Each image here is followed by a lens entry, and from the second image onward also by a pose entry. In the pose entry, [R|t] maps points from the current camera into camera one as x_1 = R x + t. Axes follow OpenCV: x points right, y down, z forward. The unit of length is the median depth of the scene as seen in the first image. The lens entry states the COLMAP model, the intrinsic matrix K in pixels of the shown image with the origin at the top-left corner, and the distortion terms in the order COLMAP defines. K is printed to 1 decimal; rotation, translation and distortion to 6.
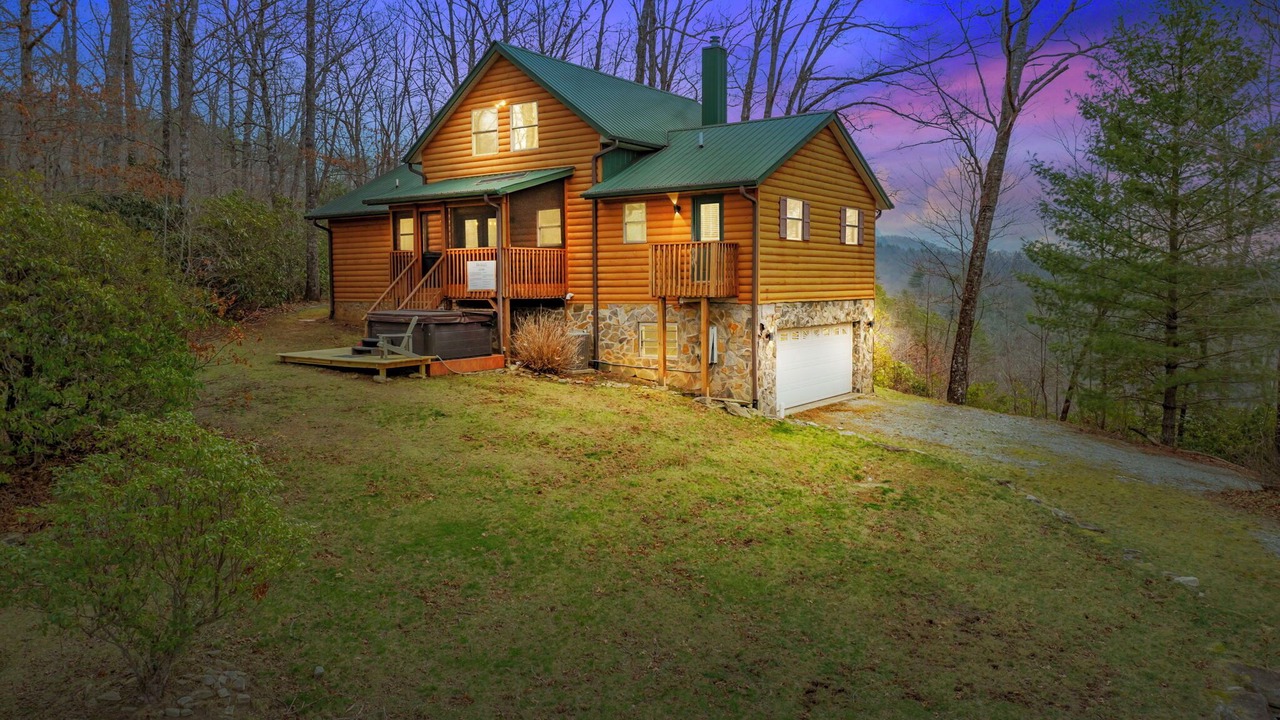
lens RADIAL K [[909.1, 0, 640.9], [0, 909.1, 357.0], [0, 0, 1]] dist [-0.034951, -0.000940]
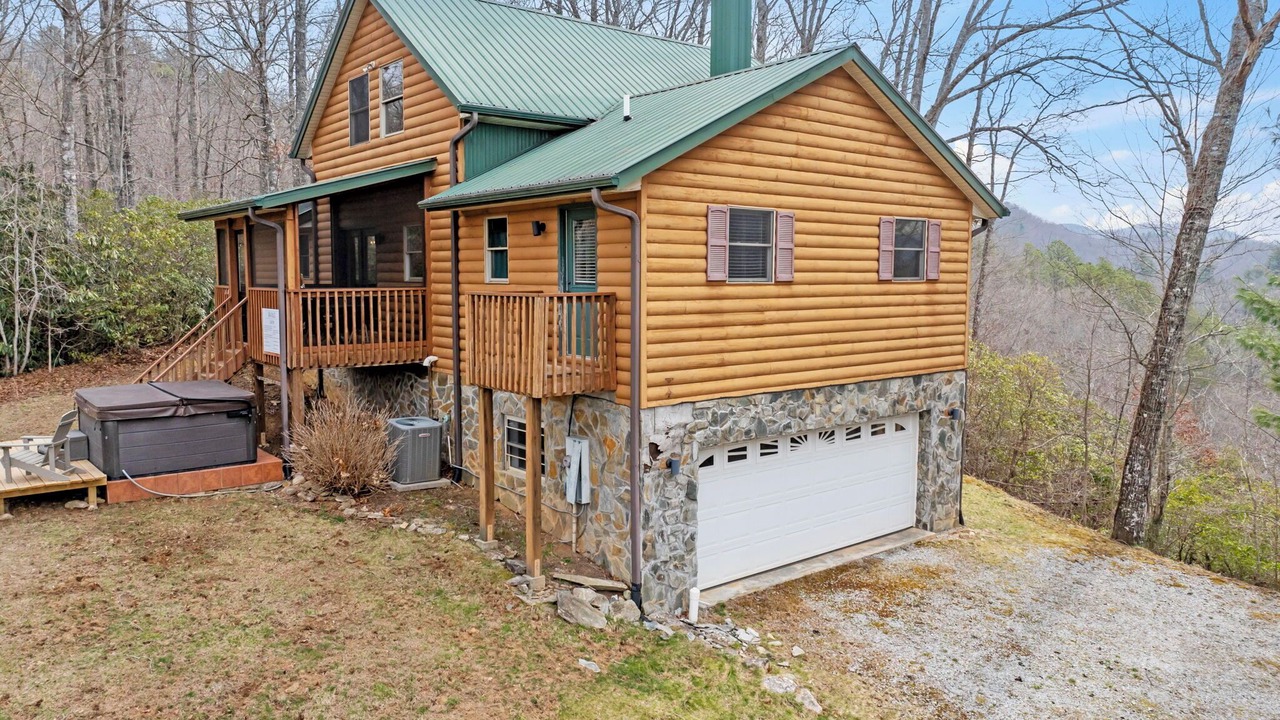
lens RADIAL K [[909.1, 0, 639.8], [0, 909.1, 360.4], [0, 0, 1]] dist [-0.034951, -0.000940]
pose [[0.963908, 0.034179, -0.264032, 0.237739], [-0.030176, 0.999360, 0.019203, -0.085652], [0.264519, -0.010542, 0.964323, 0.429309]]
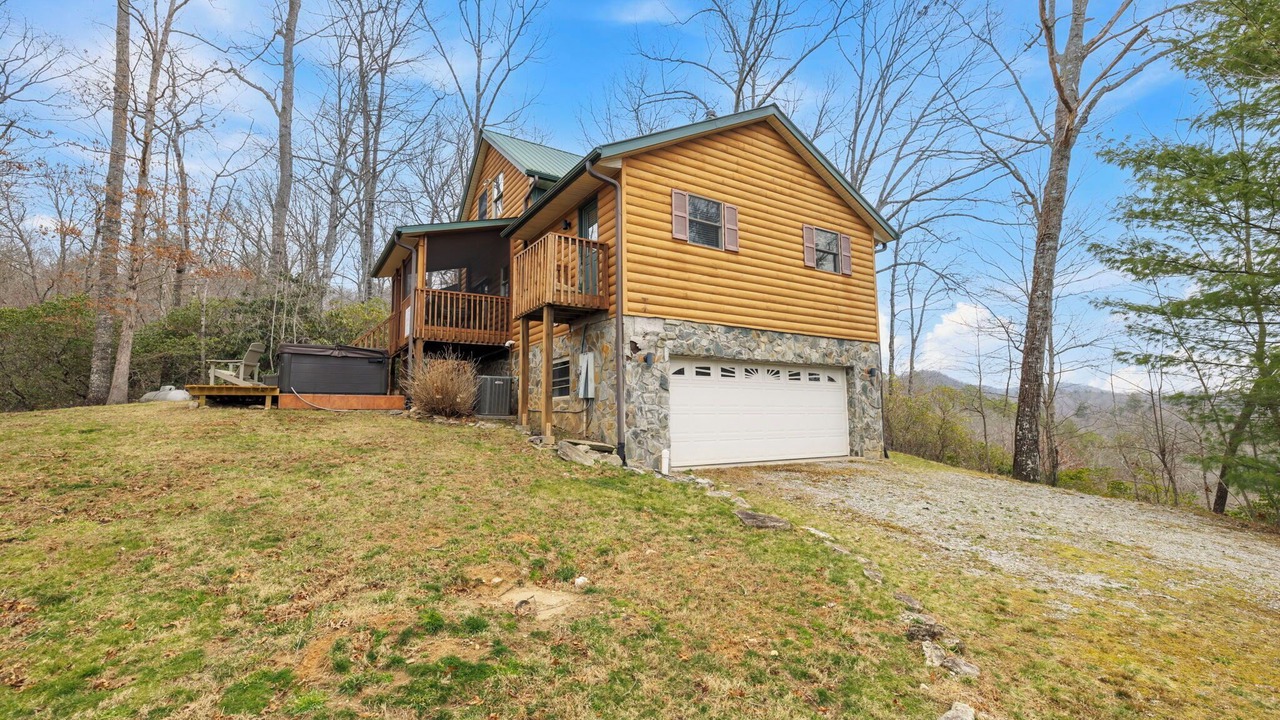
lens RADIAL K [[545.7, 0, 633.9], [0, 545.7, 361.5], [0, 0, 1]] dist [0.002746, 0.000617]
pose [[0.924654, -0.041661, -0.378522, 0.272289], [-0.027236, 0.984217, -0.174858, 0.052461], [0.379833, 0.171993, 0.908925, 0.529116]]
